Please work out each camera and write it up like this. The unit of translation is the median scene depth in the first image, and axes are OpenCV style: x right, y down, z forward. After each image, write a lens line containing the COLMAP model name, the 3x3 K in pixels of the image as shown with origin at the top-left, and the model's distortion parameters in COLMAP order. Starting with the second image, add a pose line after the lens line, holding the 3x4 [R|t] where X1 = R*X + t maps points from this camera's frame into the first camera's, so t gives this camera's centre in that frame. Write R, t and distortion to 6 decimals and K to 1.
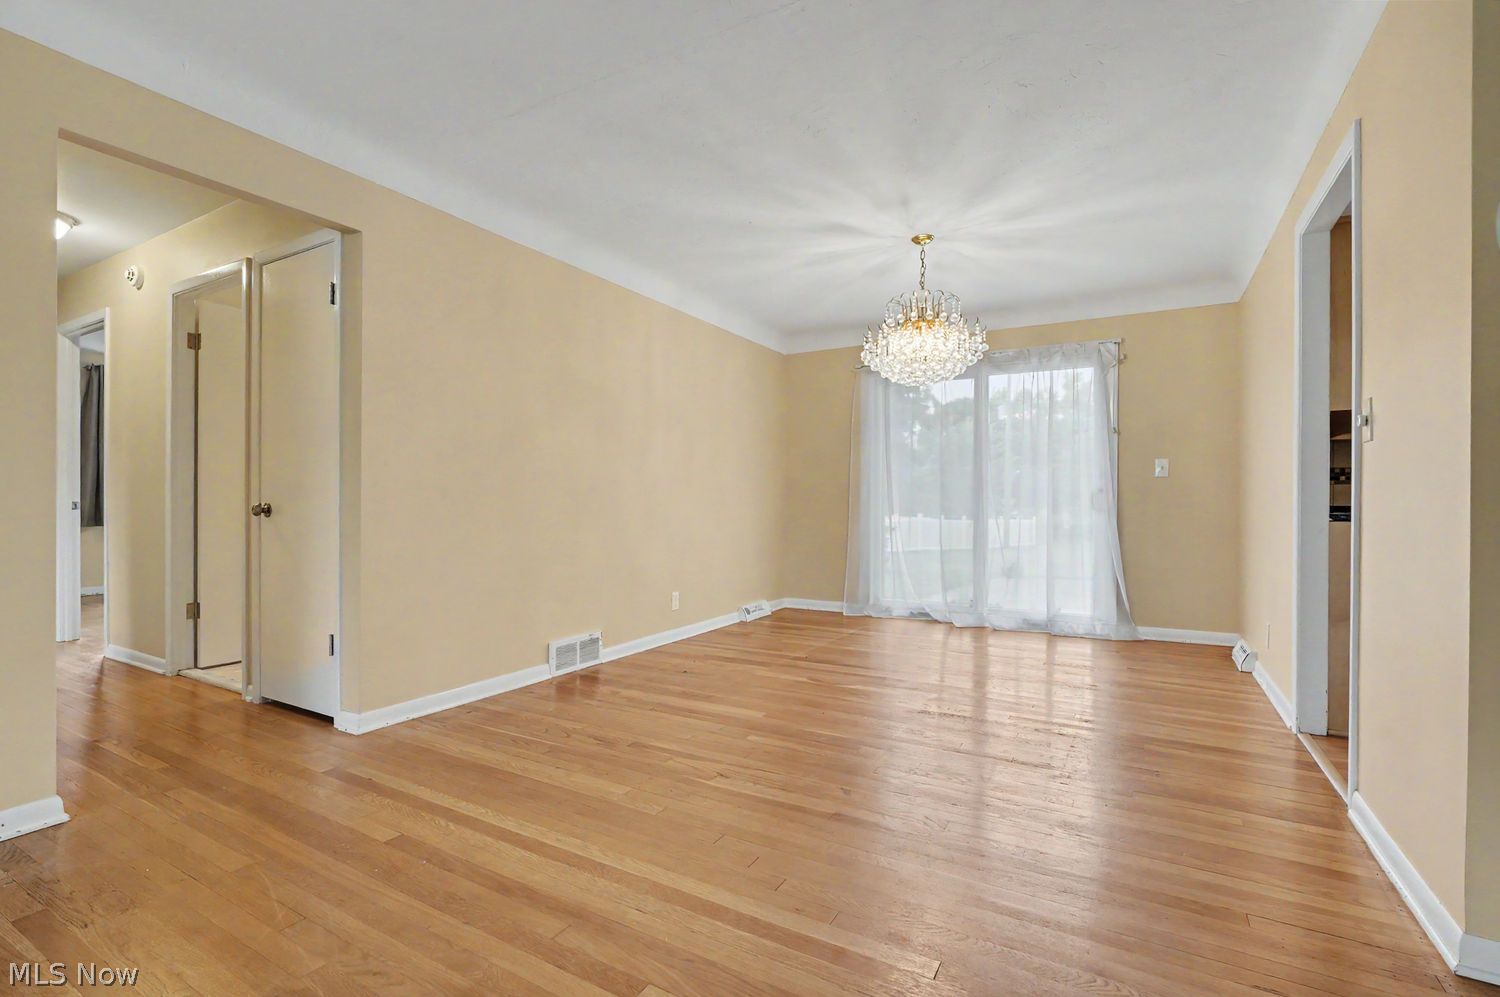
lens RADIAL K [[682.5, 0, 750.0], [0, 682.5, 498.5], [0, 0, 1]] dist [-0.014187, 0.000433]
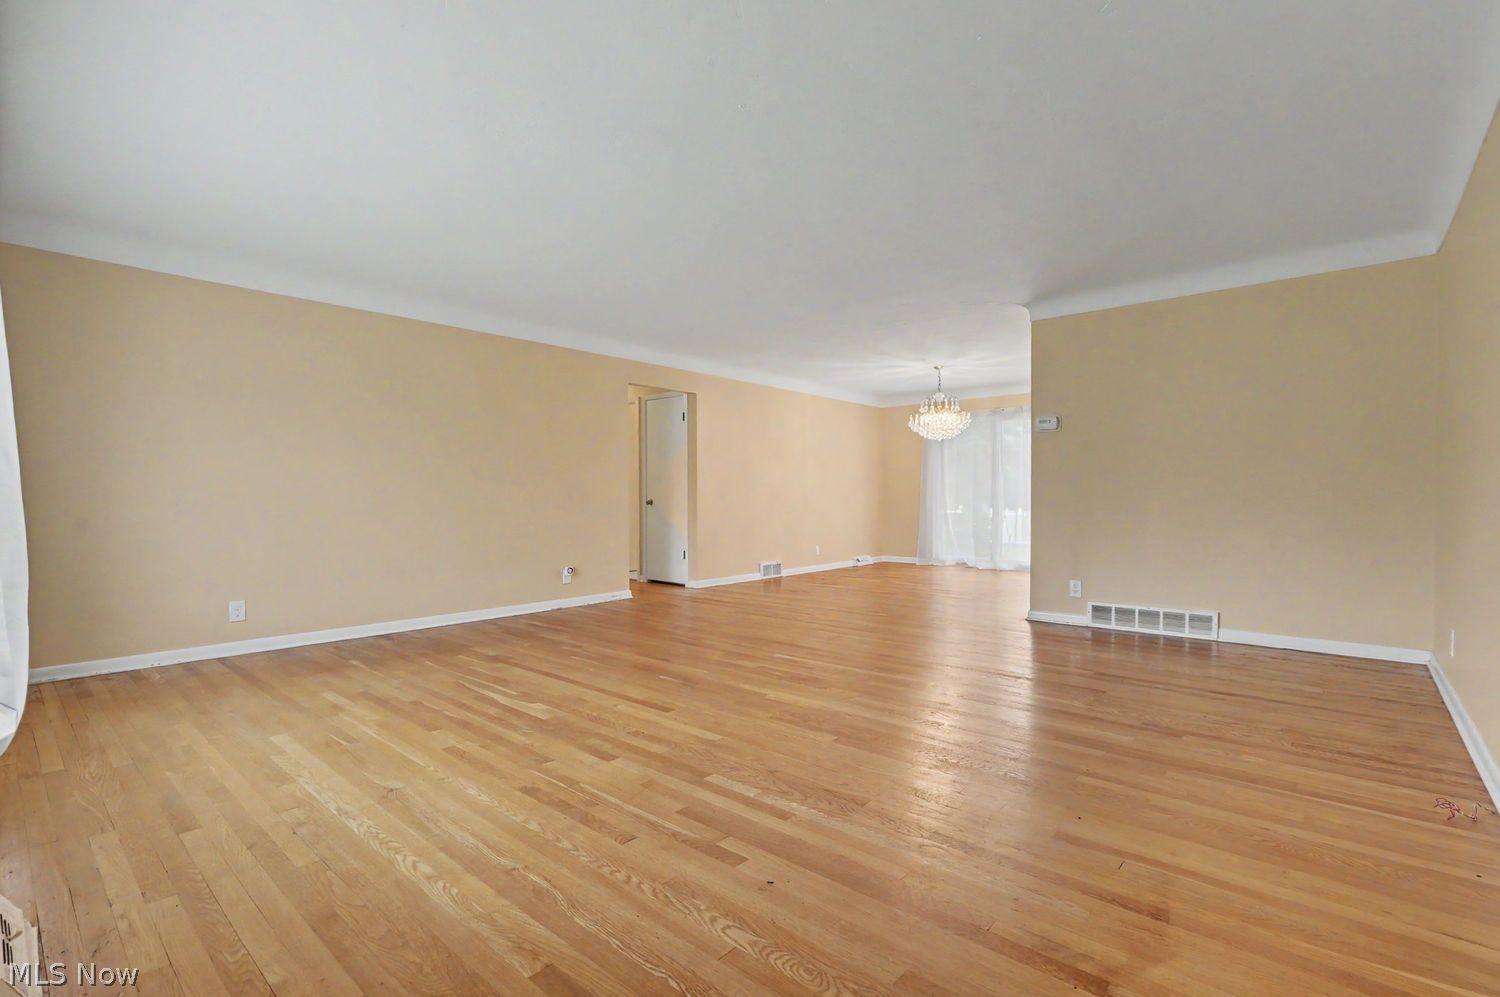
lens RADIAL K [[690.6, 0, 747.8], [0, 690.6, 508.9], [0, 0, 1]] dist [-0.001640, 0.001033]
pose [[0.980250, -0.003833, -0.197723, 0.097868], [0.007593, 0.999804, 0.018262, -0.002163], [0.197615, -0.019403, 0.980088, -1.105627]]
